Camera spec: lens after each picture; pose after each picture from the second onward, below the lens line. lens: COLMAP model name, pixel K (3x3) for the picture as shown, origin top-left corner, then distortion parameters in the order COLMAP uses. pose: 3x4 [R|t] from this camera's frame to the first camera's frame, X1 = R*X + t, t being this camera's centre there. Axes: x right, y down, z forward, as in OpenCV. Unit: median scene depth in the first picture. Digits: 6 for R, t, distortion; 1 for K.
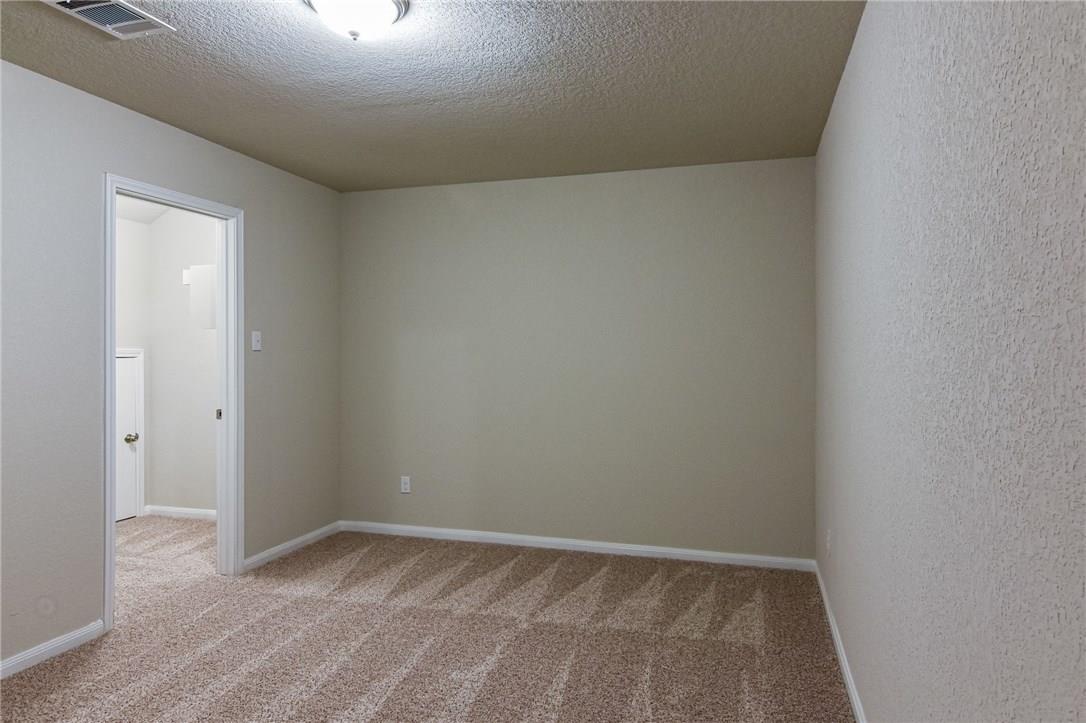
lens RADIAL K [[650.6, 0, 545.6], [0, 650.6, 354.3], [0, 0, 1]] dist [0.033474, 0.000474]
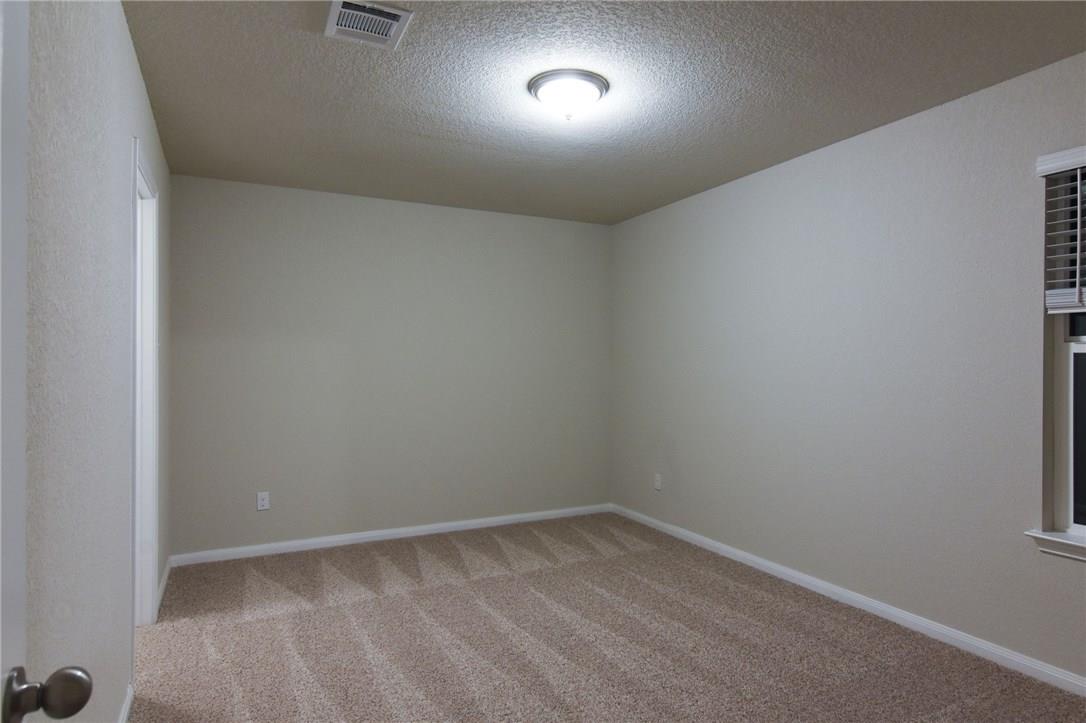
lens RADIAL K [[650.6, 0, 546.2], [0, 650.6, 364.8], [0, 0, 1]] dist [0.033474, 0.000474]
pose [[0.730466, -0.001459, 0.682947, -0.747982], [0.004277, 0.999988, -0.002438, 0.011814], [-0.682936, 0.004702, 0.730464, 0.047664]]
